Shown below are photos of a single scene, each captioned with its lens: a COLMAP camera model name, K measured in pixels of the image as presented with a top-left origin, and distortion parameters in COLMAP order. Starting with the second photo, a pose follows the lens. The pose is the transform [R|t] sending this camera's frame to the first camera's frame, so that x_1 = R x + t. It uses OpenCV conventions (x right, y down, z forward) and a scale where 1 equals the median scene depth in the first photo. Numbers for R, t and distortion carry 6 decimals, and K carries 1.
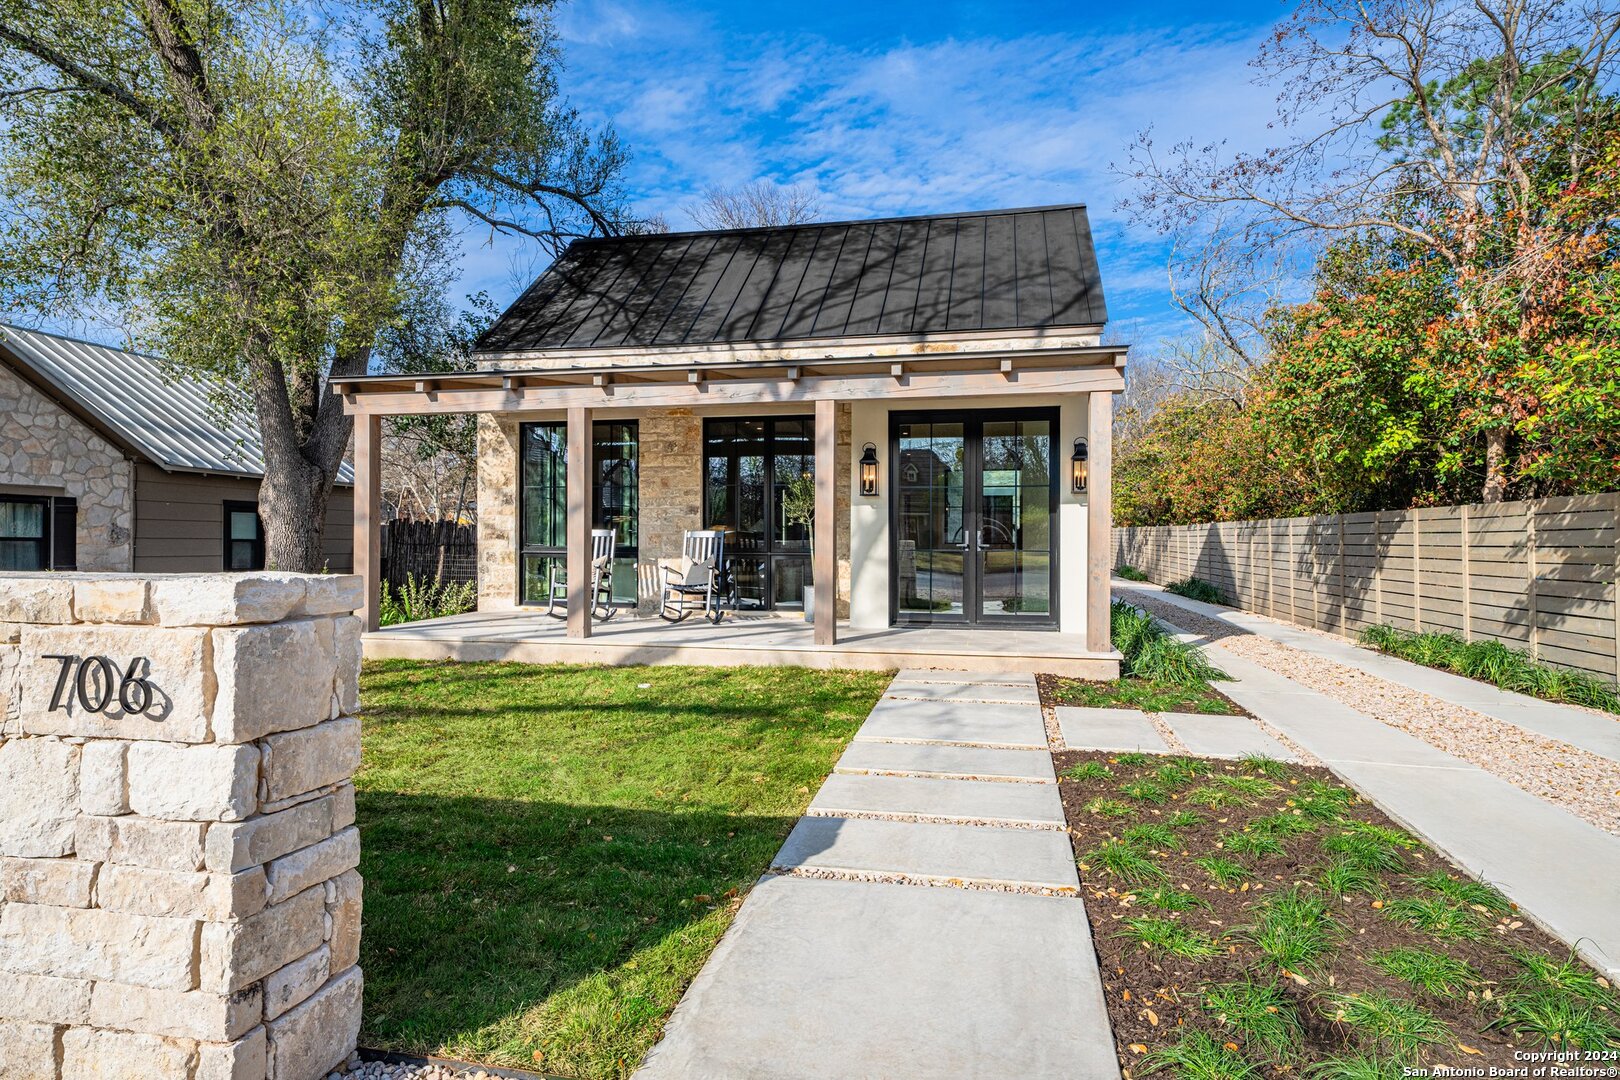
lens RADIAL K [[937.5, 0, 809.7], [0, 937.5, 537.0], [0, 0, 1]] dist [0.003334, -0.000200]
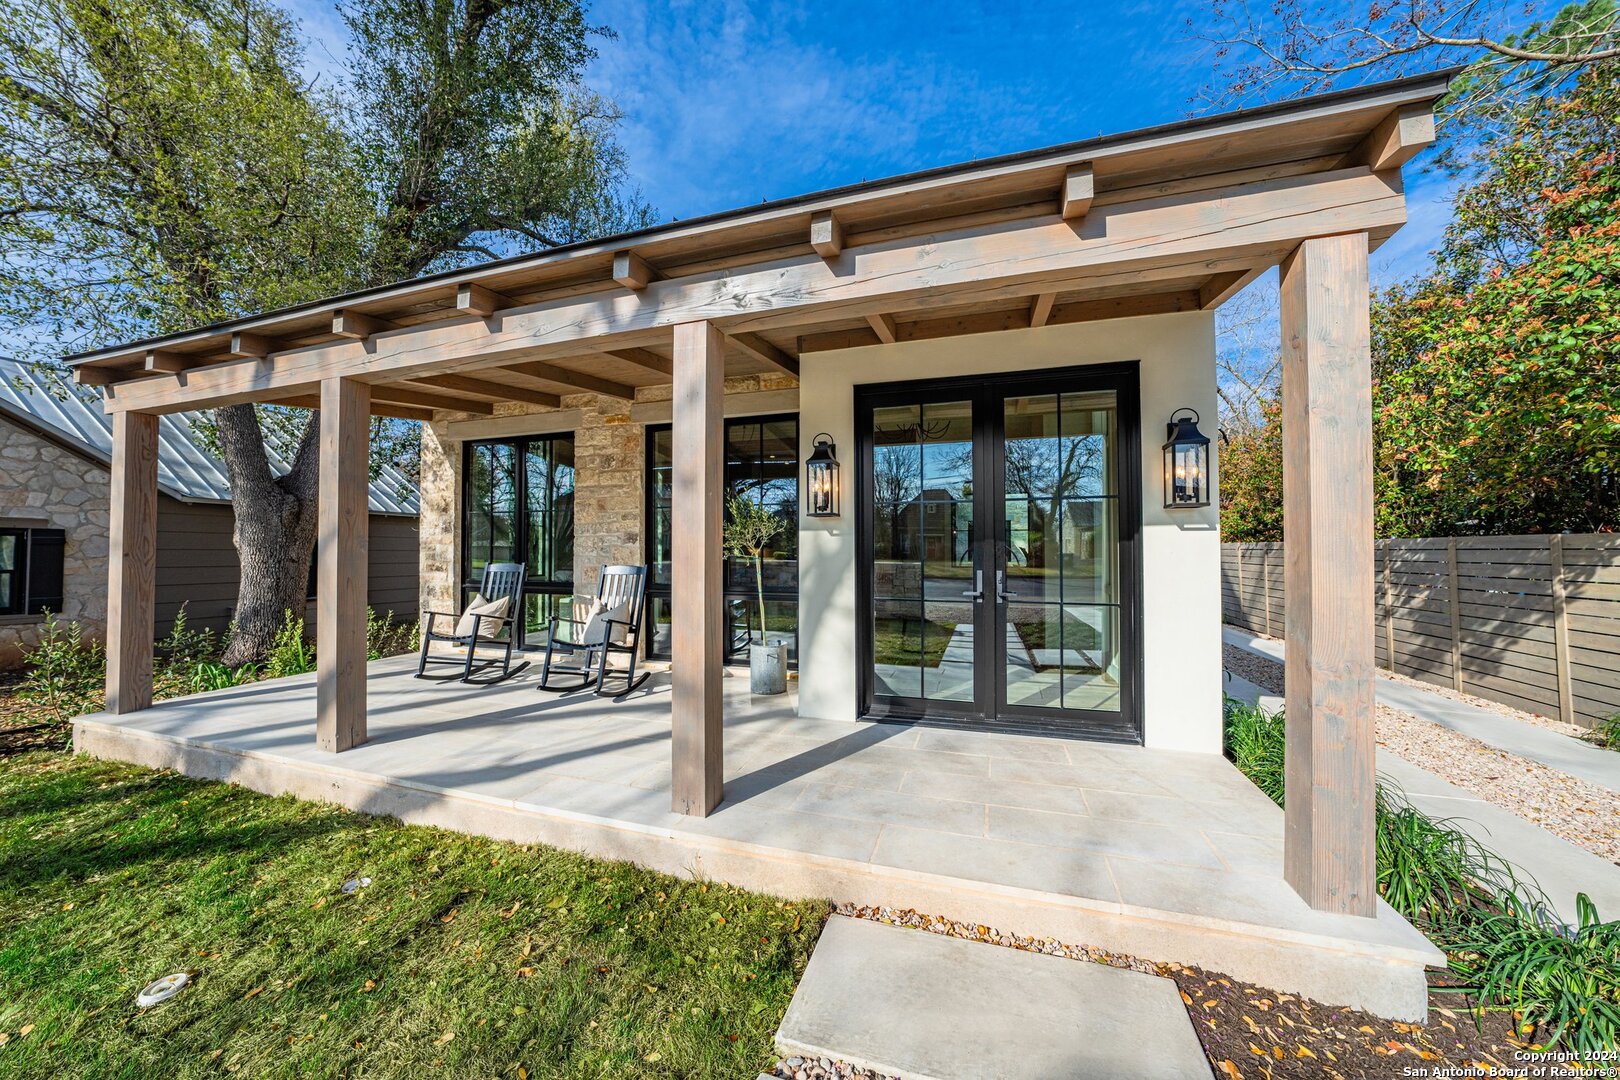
lens RADIAL K [[557.3, 0, 811.9], [0, 557.3, 544.2], [0, 0, 1]] dist [-0.013634, -0.000052]
pose [[0.993561, -0.005125, -0.113181, 0.085686], [0.004084, 0.999947, -0.009435, -0.017912], [0.113223, 0.008912, 0.993530, 0.534243]]
